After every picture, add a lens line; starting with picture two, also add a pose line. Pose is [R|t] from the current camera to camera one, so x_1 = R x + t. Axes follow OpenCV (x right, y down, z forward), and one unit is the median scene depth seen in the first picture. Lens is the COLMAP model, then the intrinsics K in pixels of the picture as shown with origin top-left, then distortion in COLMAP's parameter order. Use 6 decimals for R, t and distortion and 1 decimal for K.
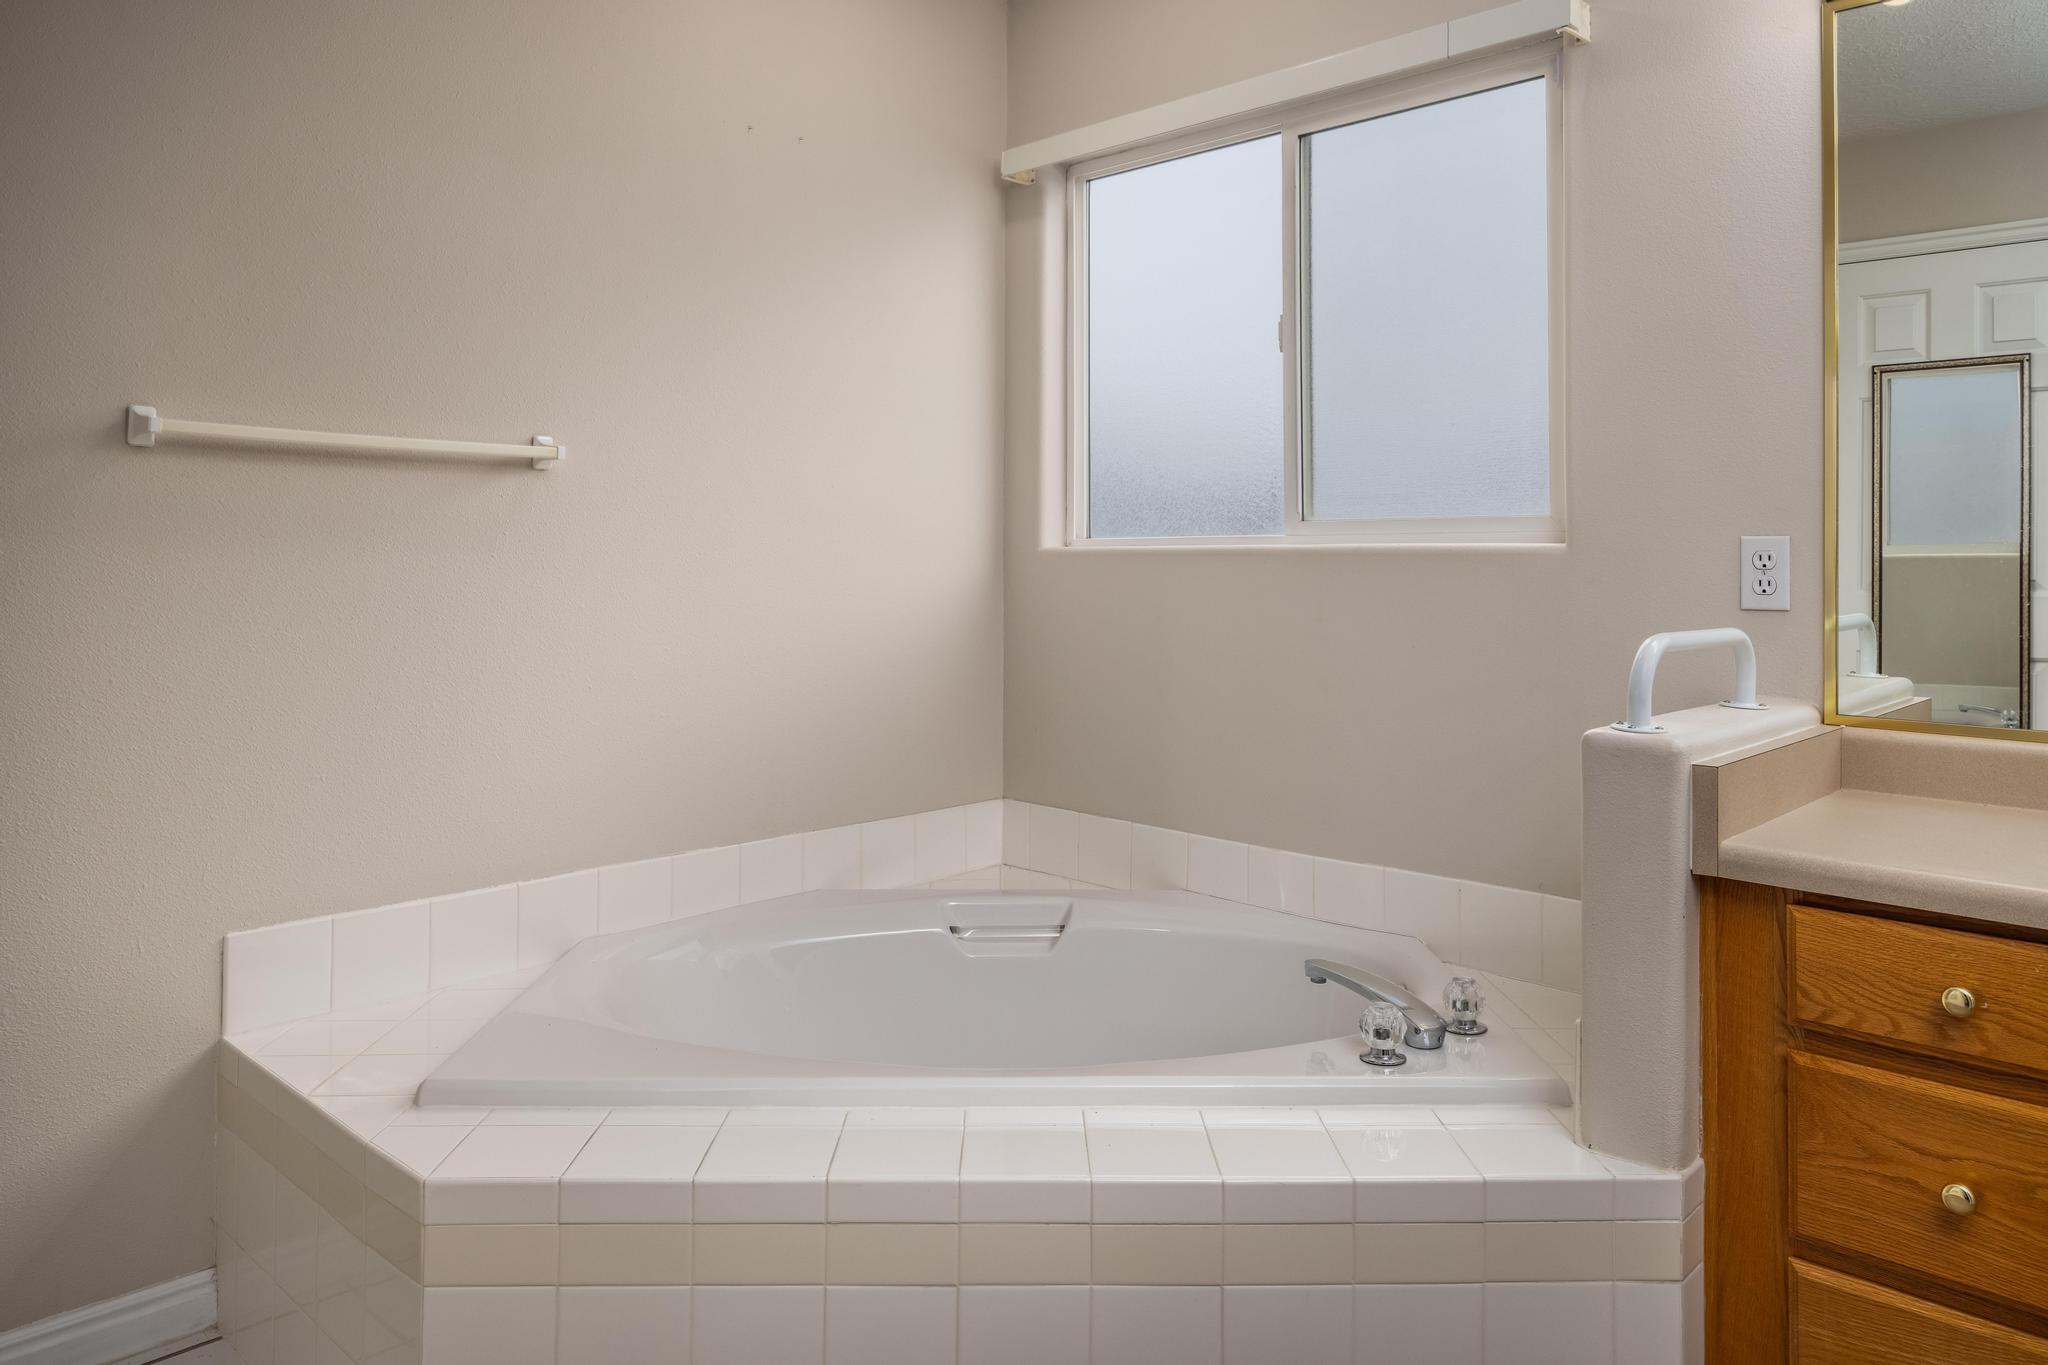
lens RADIAL K [[1381.5, 0, 1025.0], [0, 1381.5, 520.7], [0, 0, 1]] dist [0.007333, 0.002194]
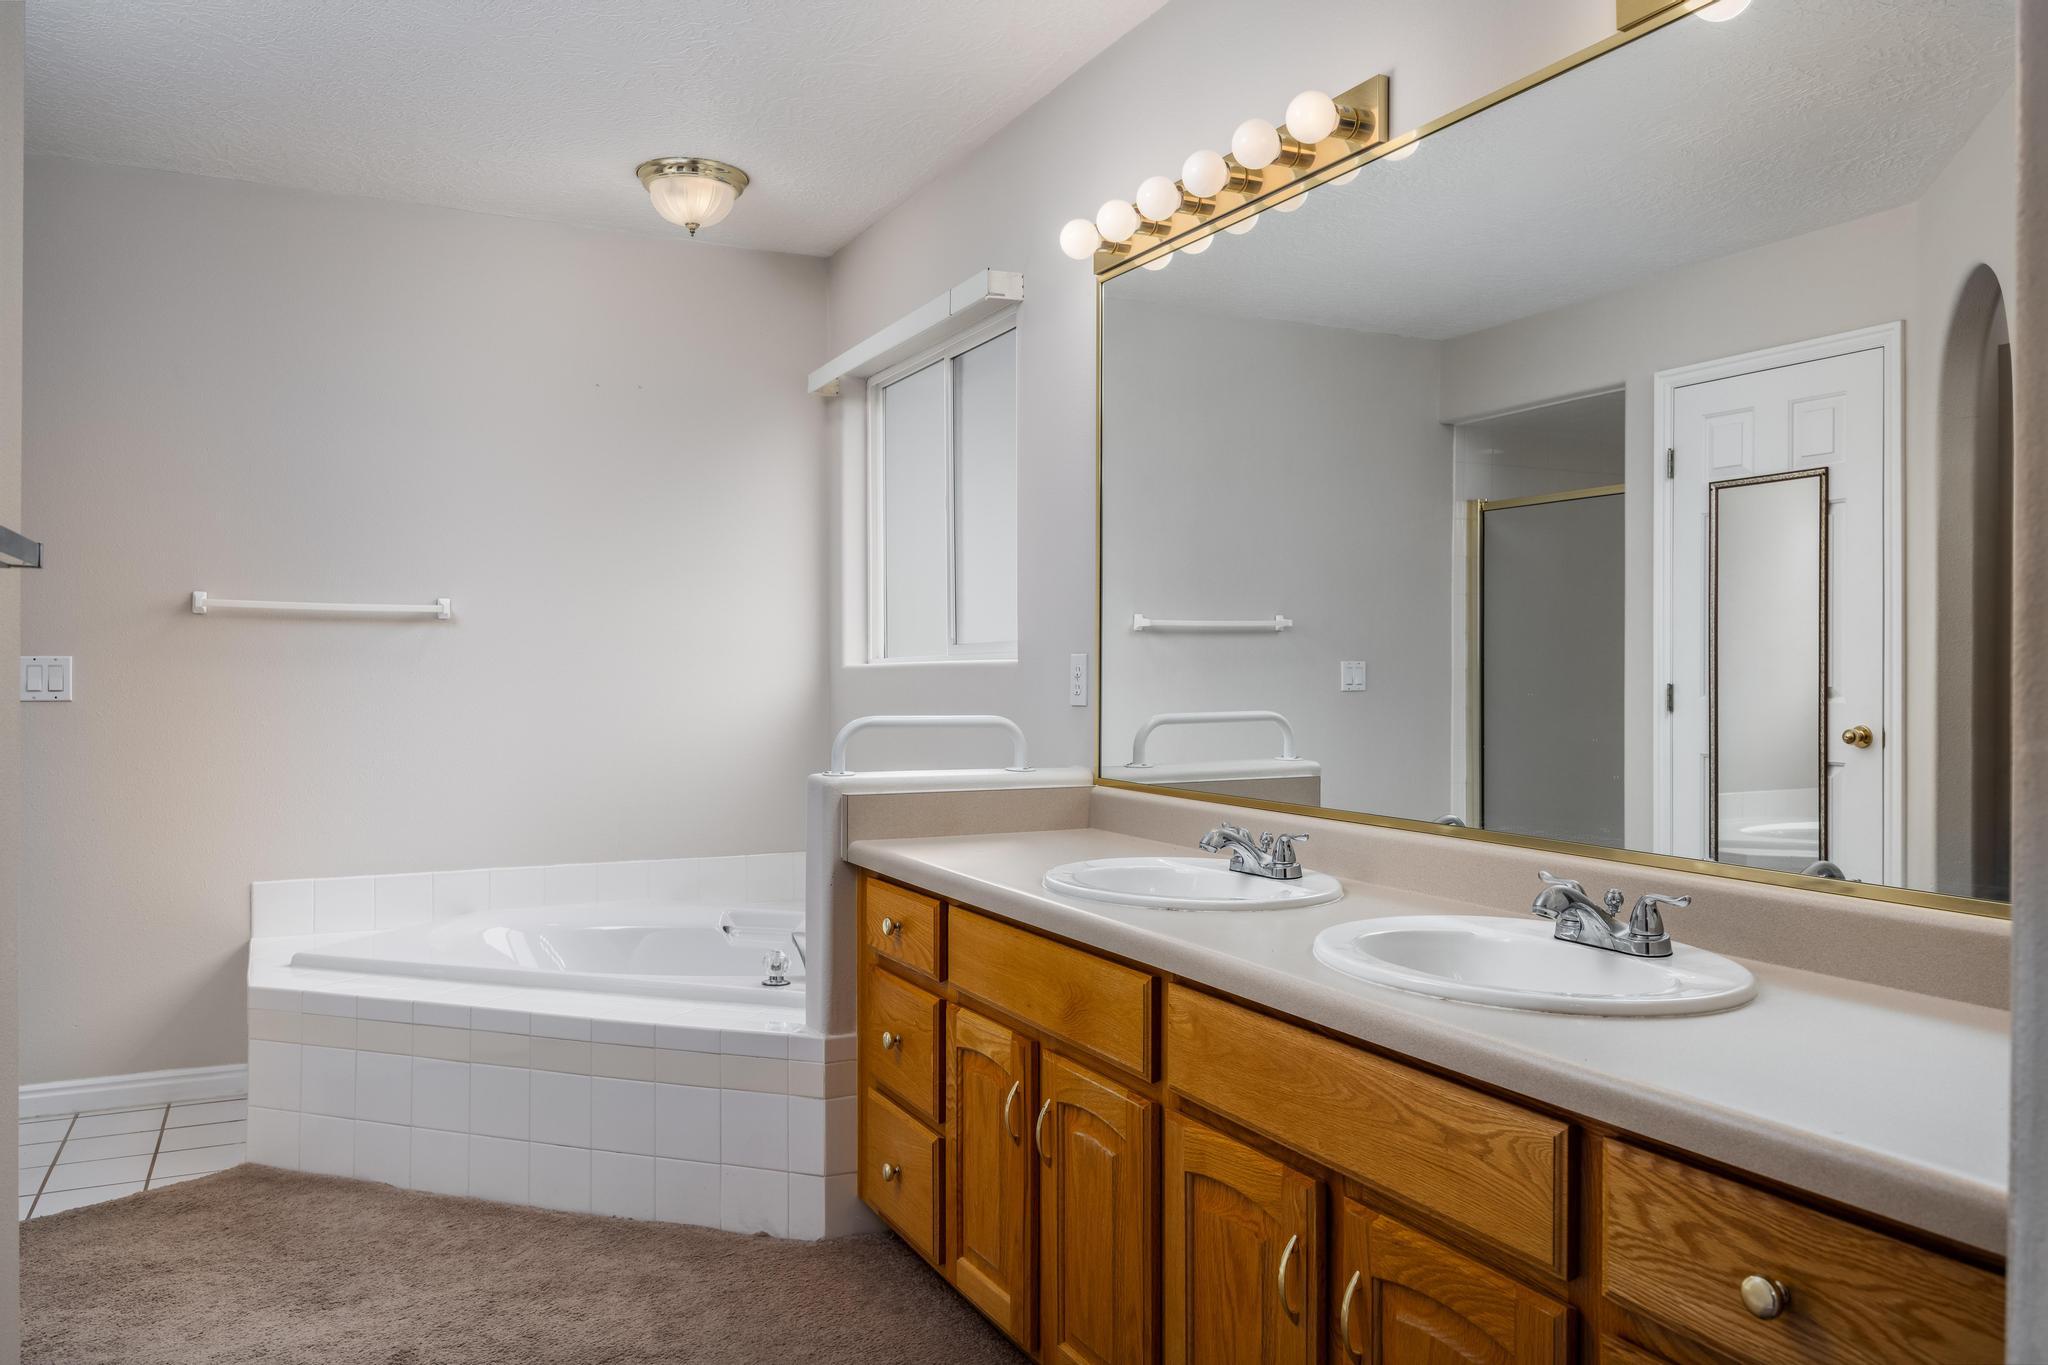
lens RADIAL K [[1486.5, 0, 1024.0], [0, 1486.5, 682.5], [0, 0, 1]] dist [0.004345, 0.000964]
pose [[0.937351, -0.003819, -0.348364, 0.772007], [0.015526, 0.999404, 0.030819, -0.006055], [0.348039, -0.034297, 0.936852, -0.342722]]
